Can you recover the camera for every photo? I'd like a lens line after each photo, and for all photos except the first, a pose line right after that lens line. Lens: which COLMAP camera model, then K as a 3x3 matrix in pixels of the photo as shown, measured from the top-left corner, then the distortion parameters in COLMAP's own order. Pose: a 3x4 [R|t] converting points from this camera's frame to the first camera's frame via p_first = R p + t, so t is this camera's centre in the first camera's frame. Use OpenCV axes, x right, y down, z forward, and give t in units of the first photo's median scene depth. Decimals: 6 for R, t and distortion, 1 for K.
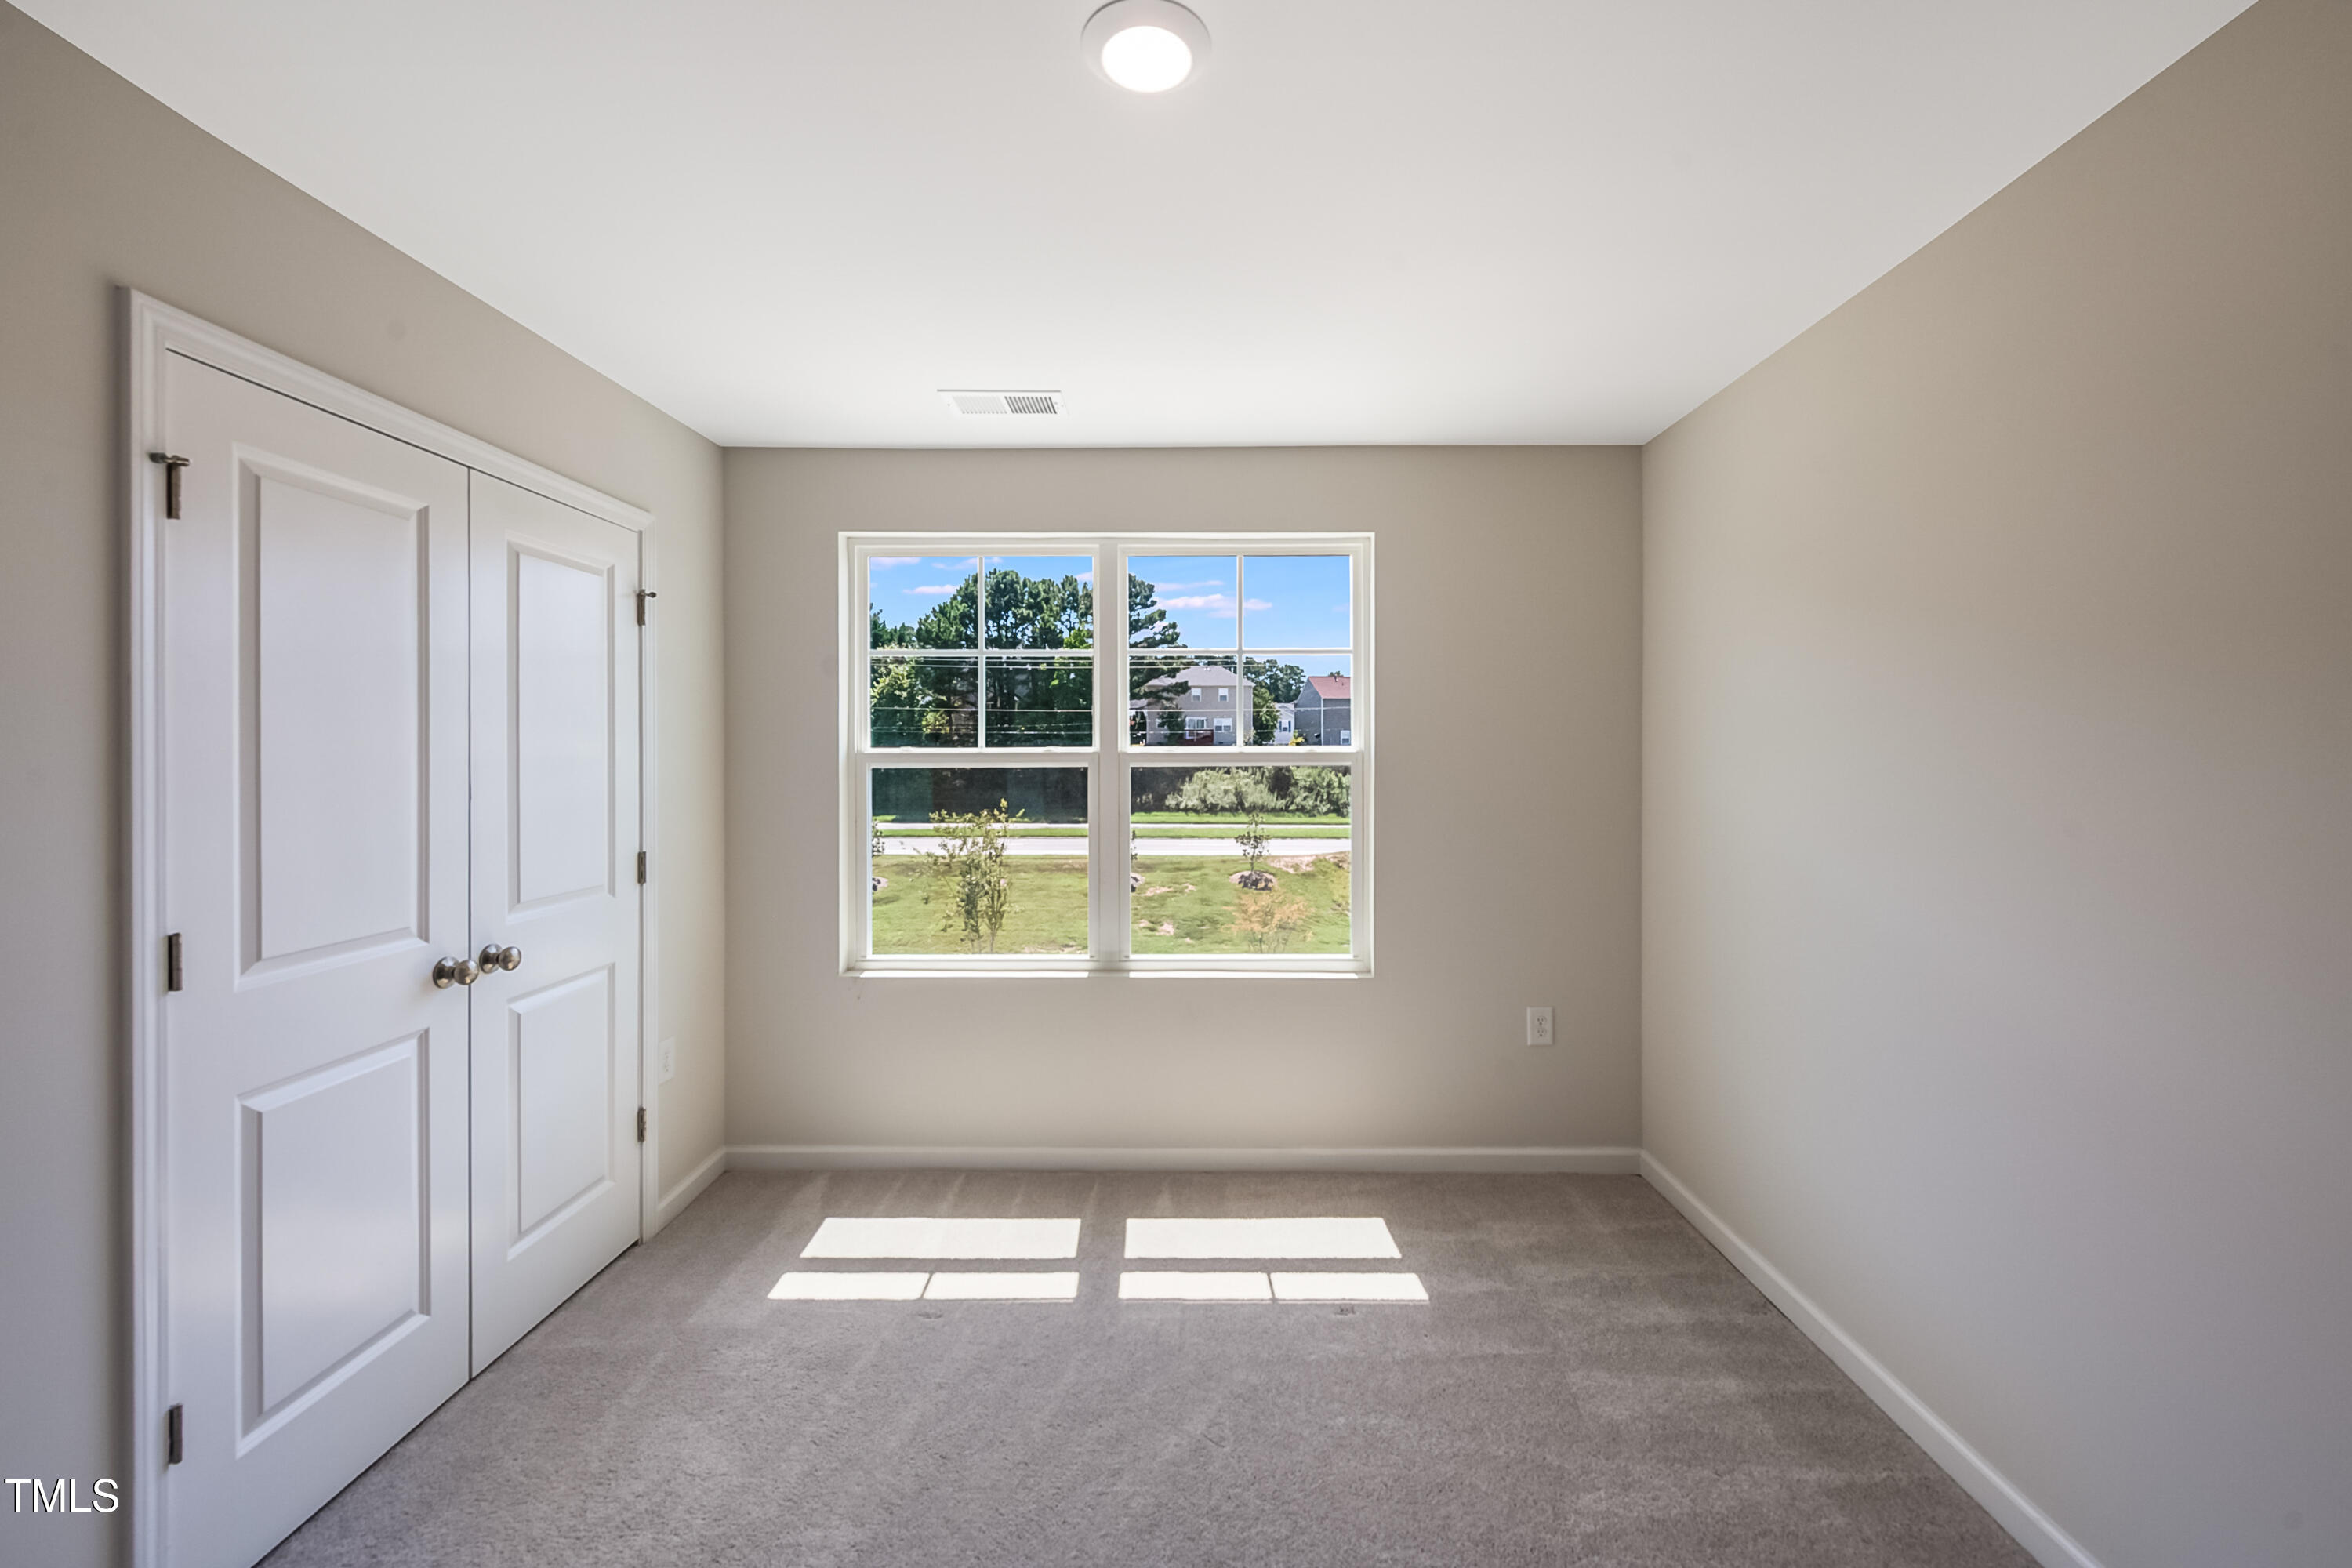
lens RADIAL K [[903.8, 0, 1160.1], [0, 903.8, 793.1], [0, 0, 1]] dist [0.019426, 0.000226]
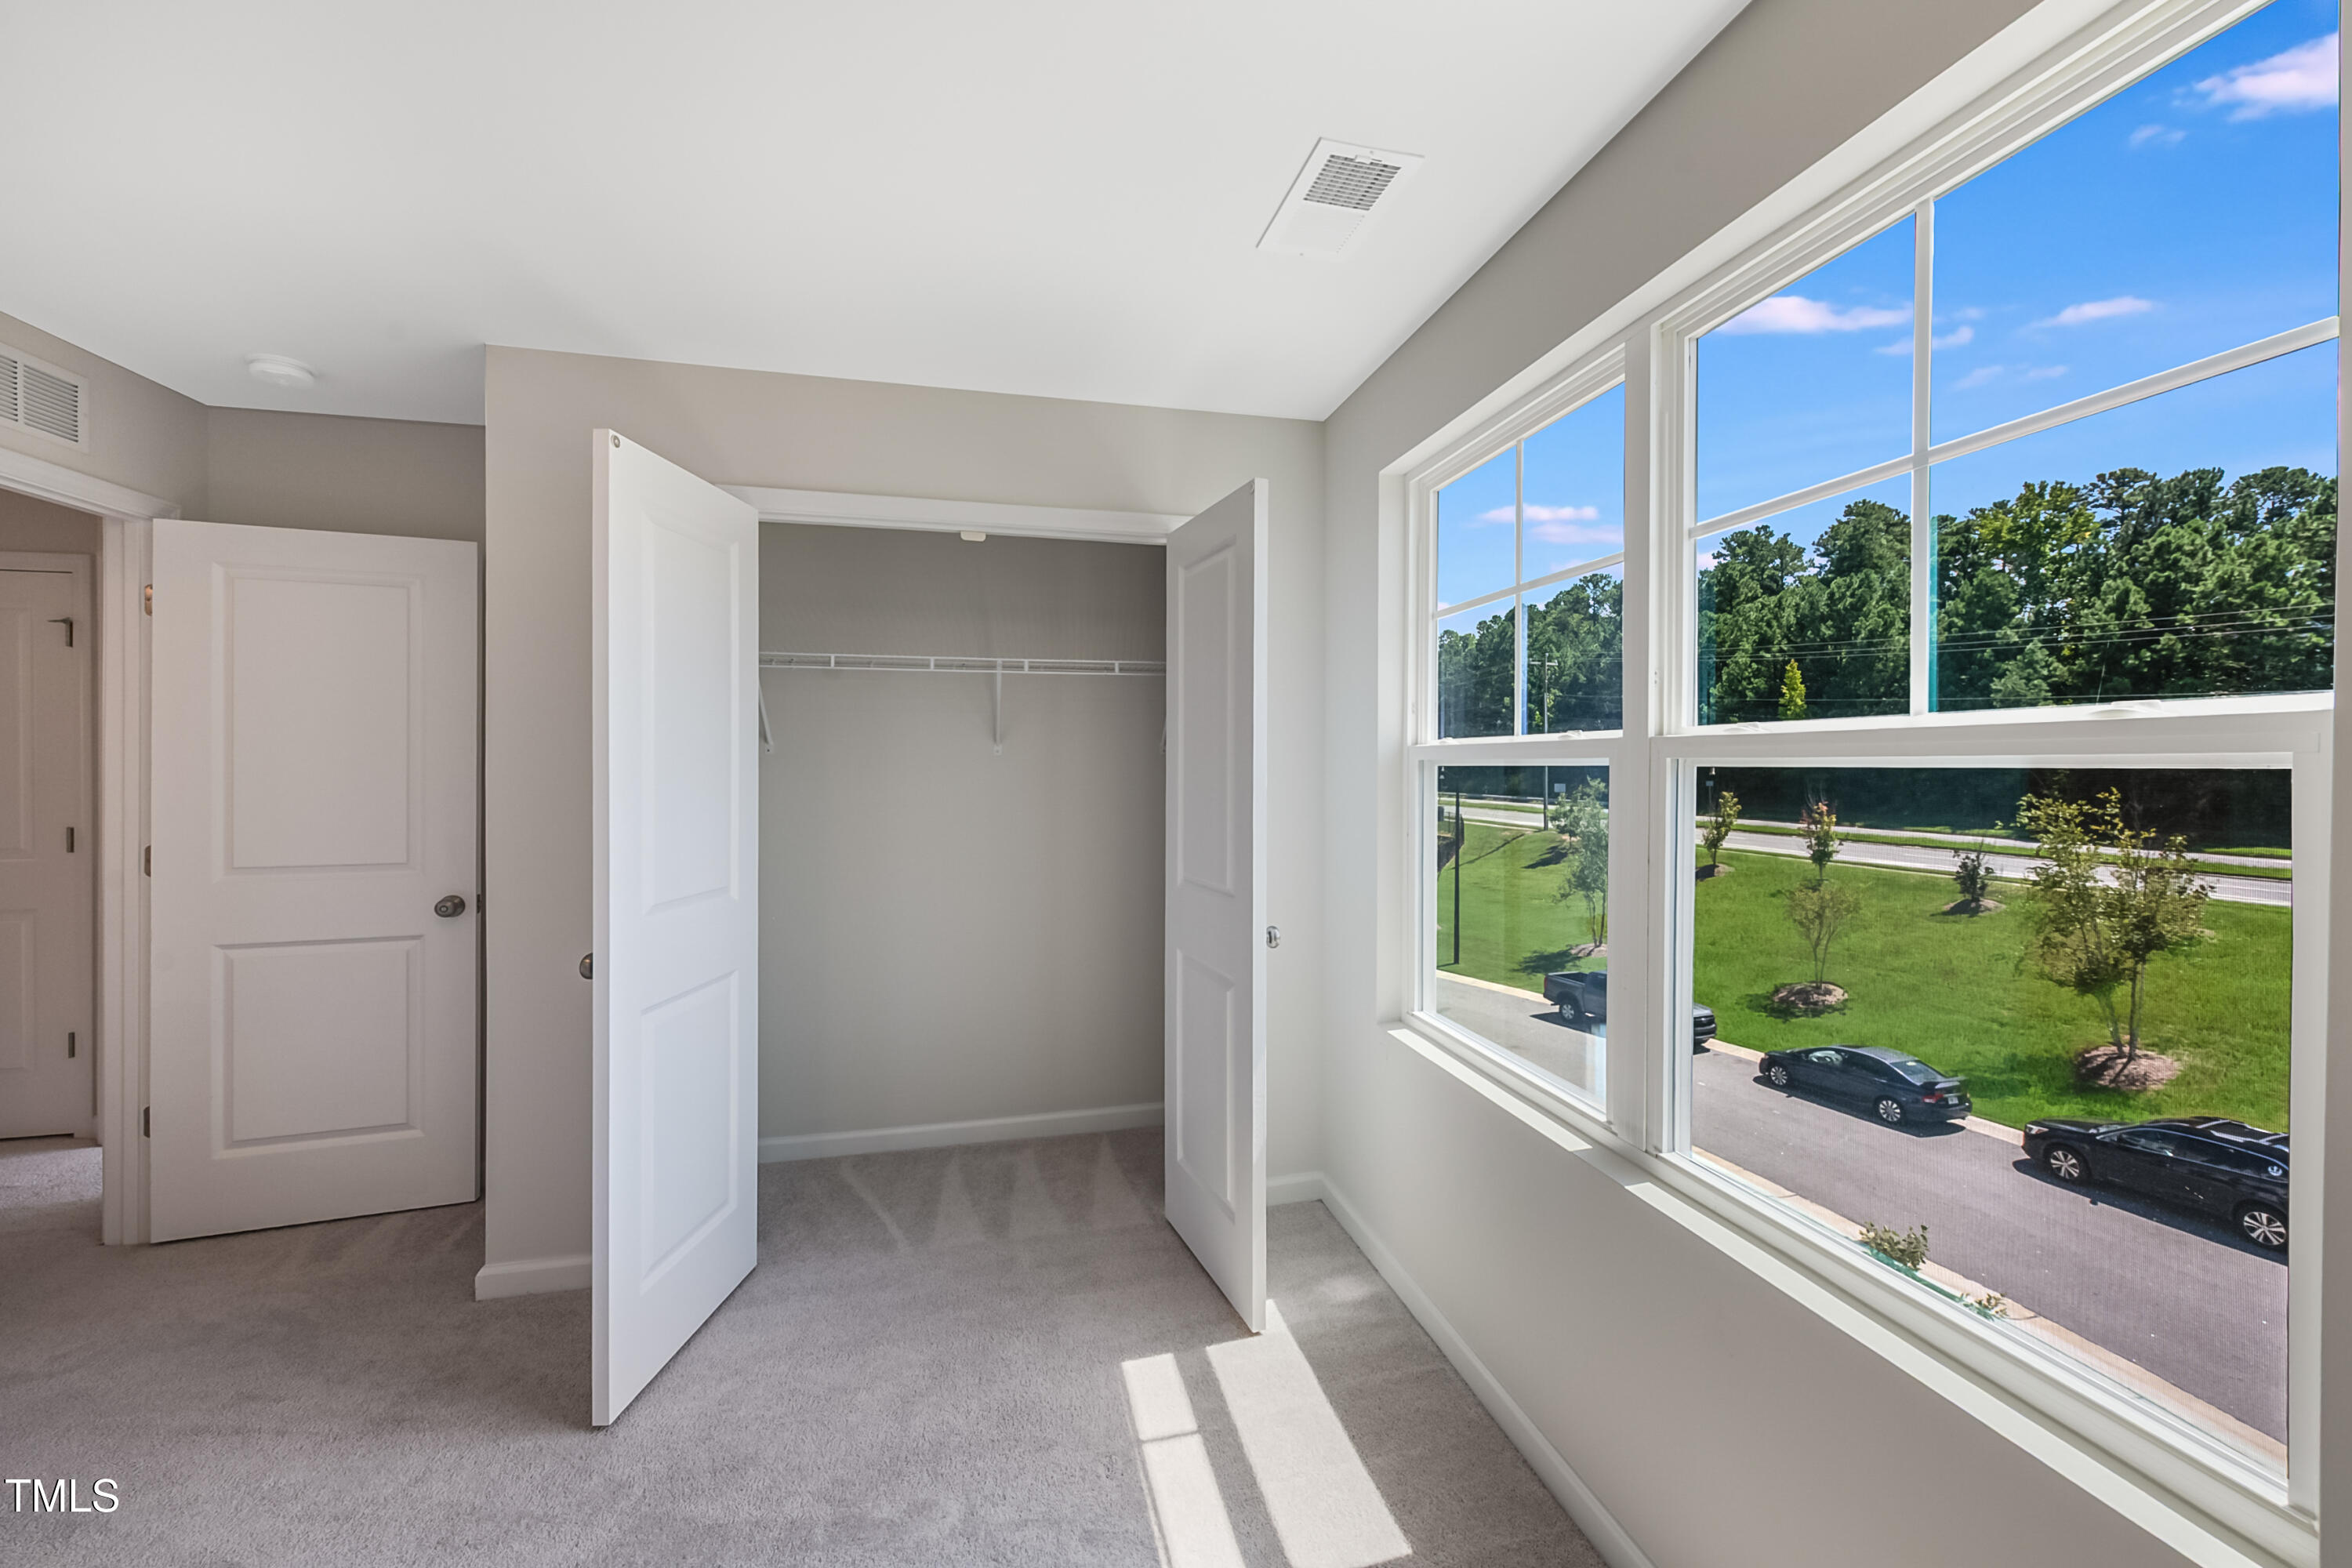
lens RADIAL K [[903.8, 0, 1167.0], [0, 903.8, 771.3], [0, 0, 1]] dist [0.019426, 0.000226]
pose [[0.241313, 0.010856, -0.970387, 0.184152], [-0.007965, 0.999926, 0.009205, -0.014201], [0.970415, 0.005507, 0.241382, 0.298628]]
